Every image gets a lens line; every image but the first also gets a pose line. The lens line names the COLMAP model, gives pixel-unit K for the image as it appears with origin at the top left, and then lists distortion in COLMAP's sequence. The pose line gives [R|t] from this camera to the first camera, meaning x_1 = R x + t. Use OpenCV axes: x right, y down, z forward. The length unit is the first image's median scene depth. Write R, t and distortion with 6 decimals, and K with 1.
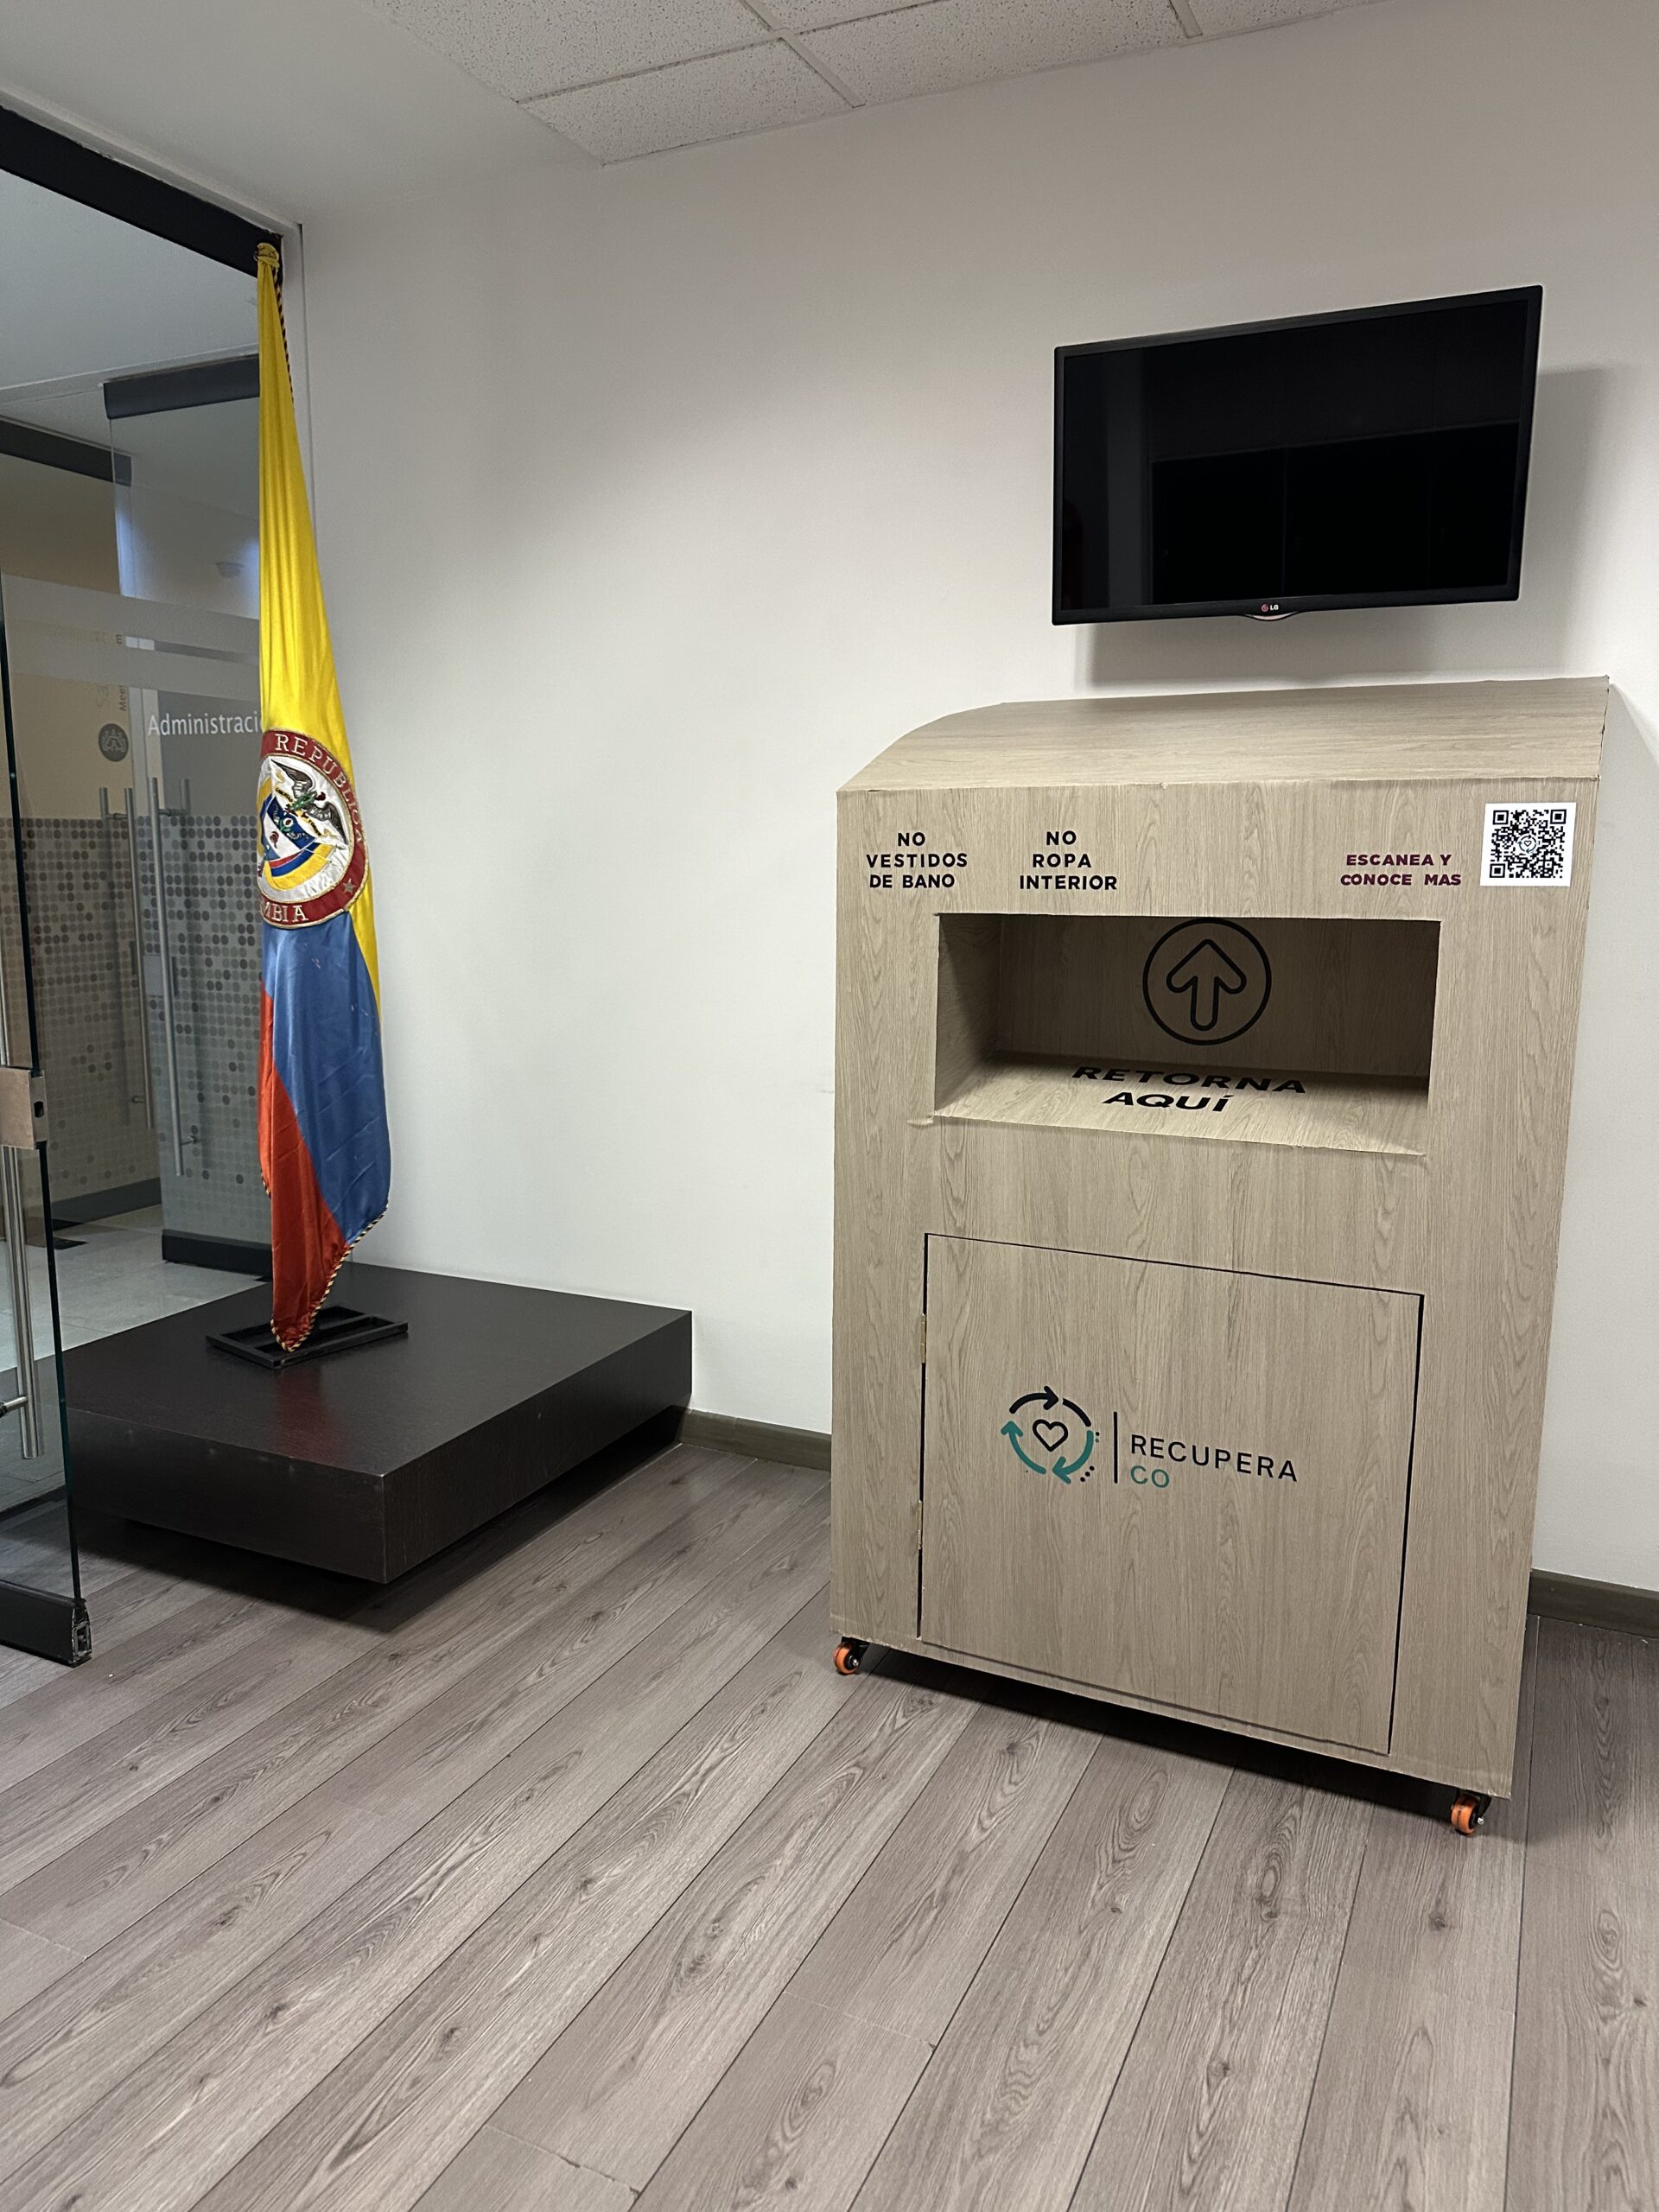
lens RADIAL K [[1564.6, 0, 817.3], [0, 1564.6, 1100.9], [0, 0, 1]] dist [0.052308, -0.066709]
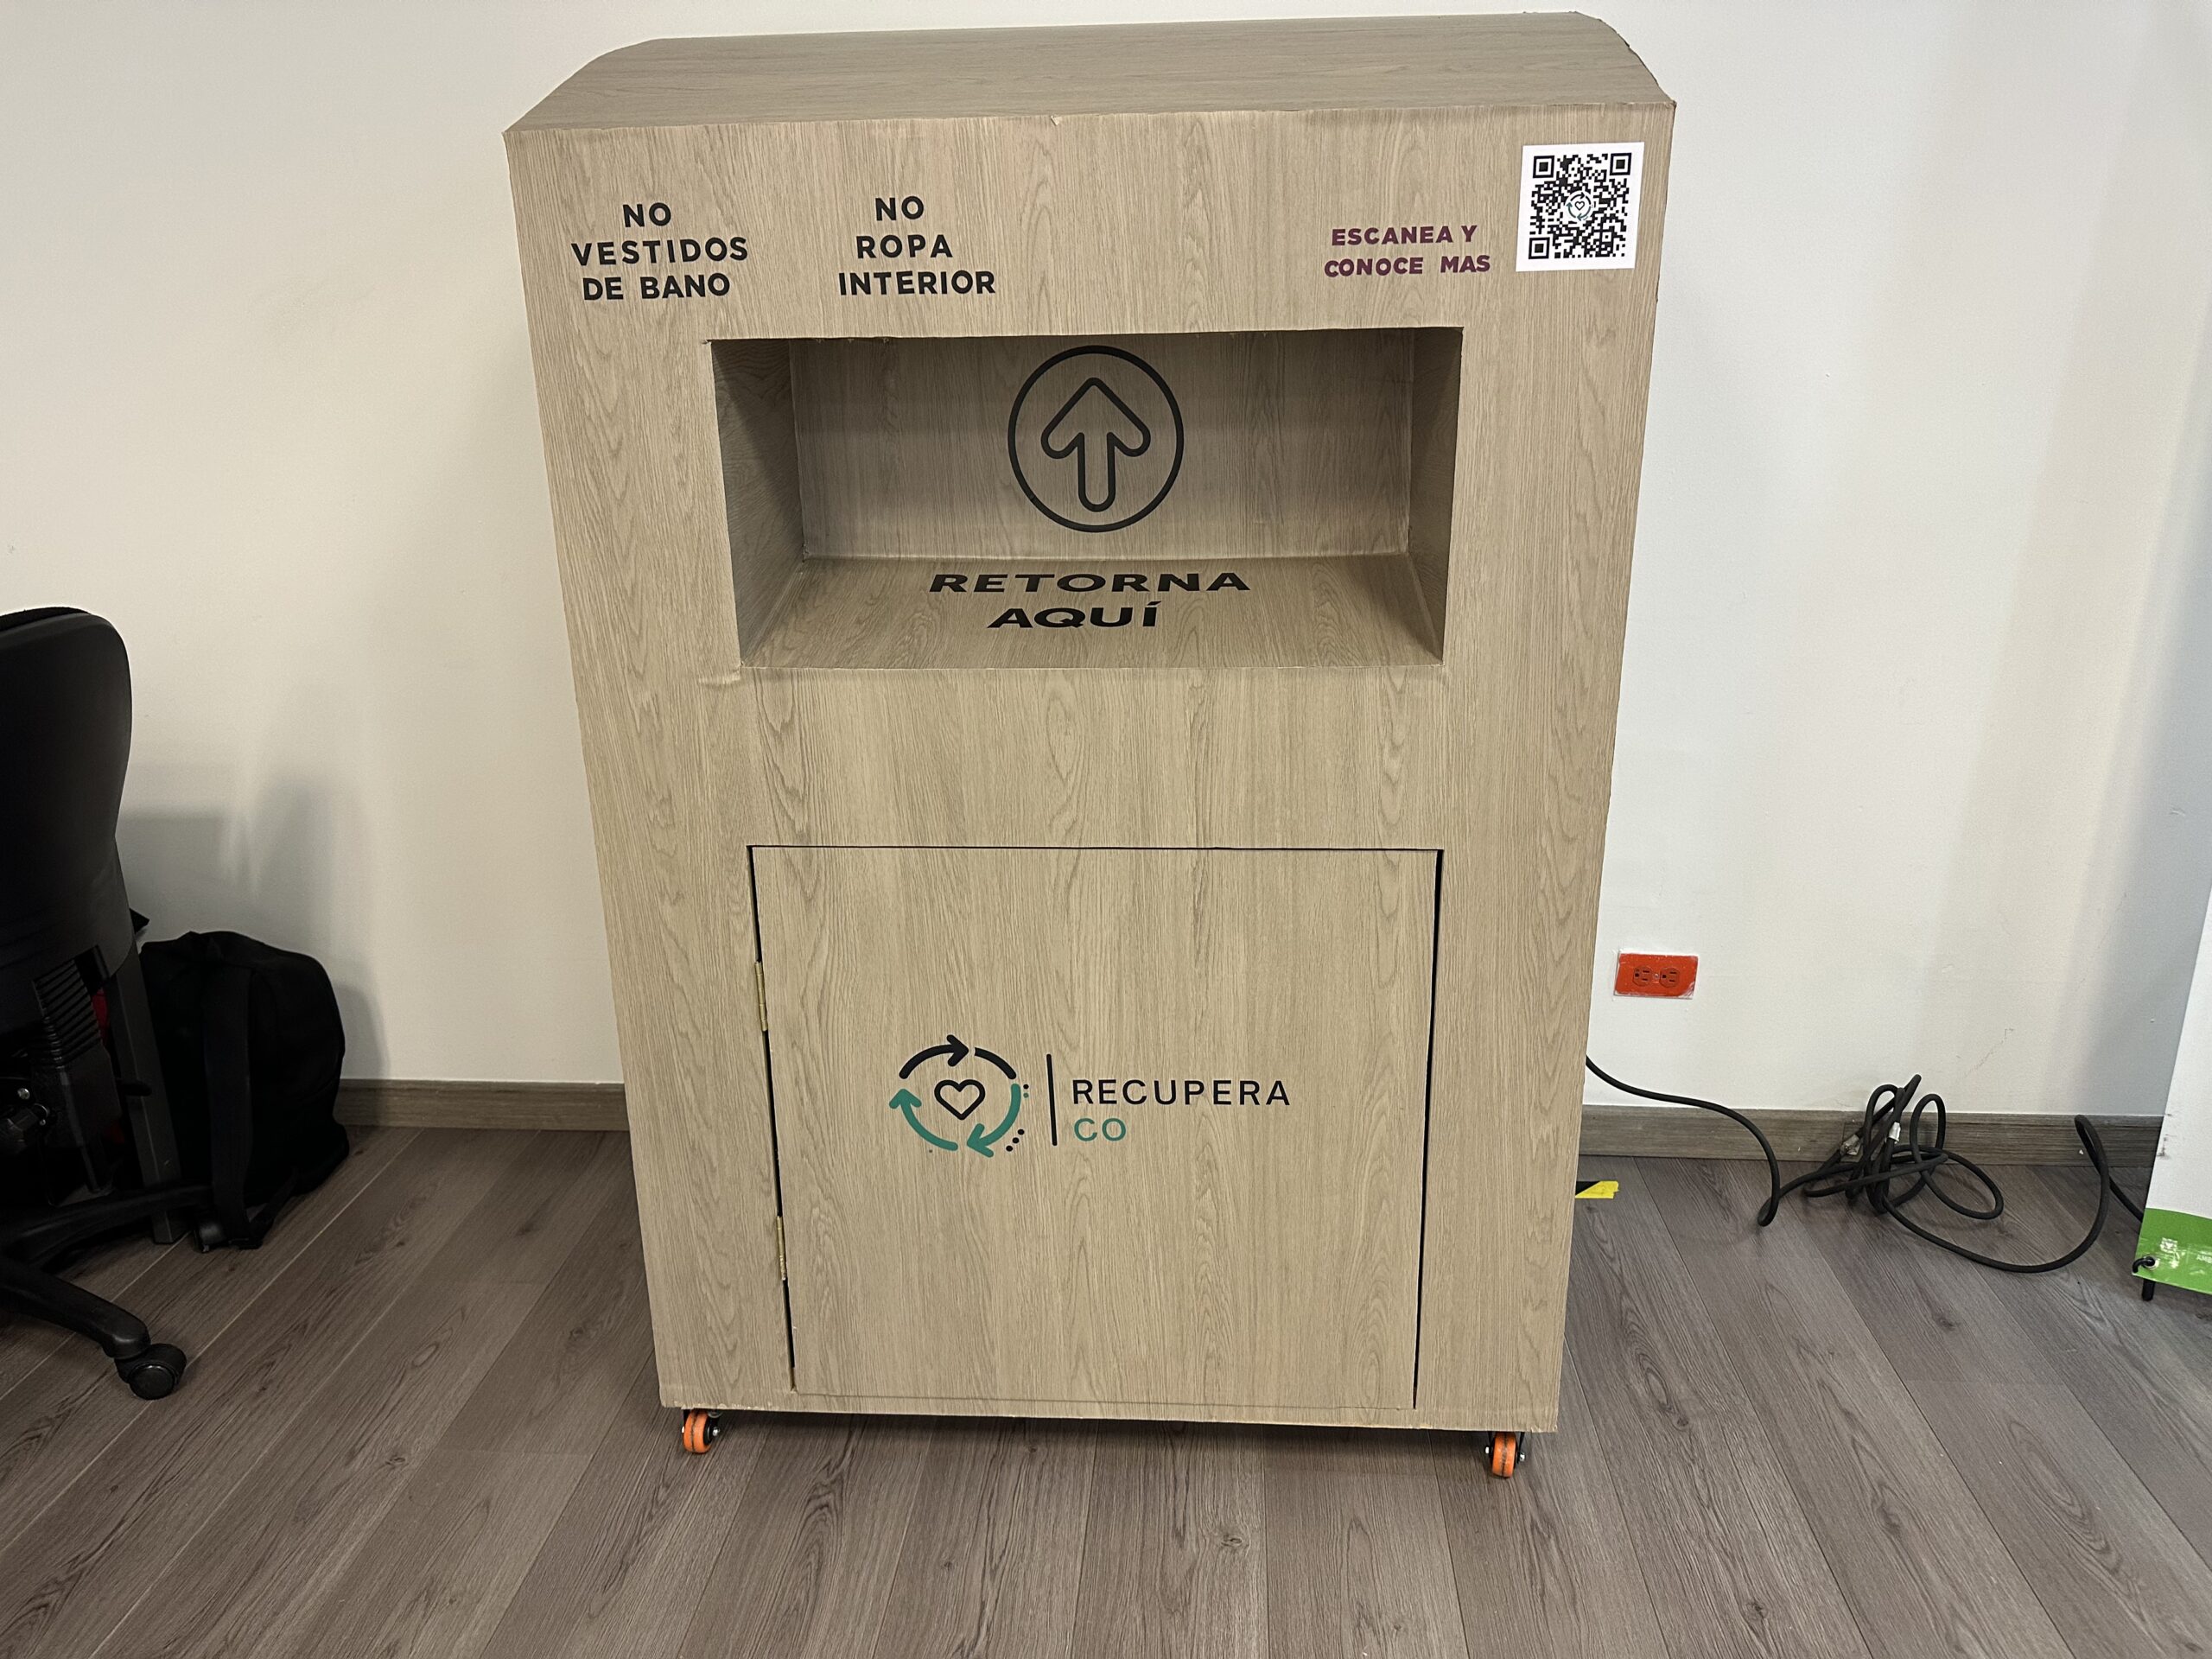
lens RADIAL K [[1564.6, 0, 1170.4], [0, 1564.6, 823.5], [0, 0, 1]] dist [0.052308, -0.066709]
pose [[0.924126, -0.130170, 0.359230, -0.002912], [0.078279, 0.984737, 0.155453, -0.014647], [-0.373982, -0.115538, 0.920211, 0.345152]]
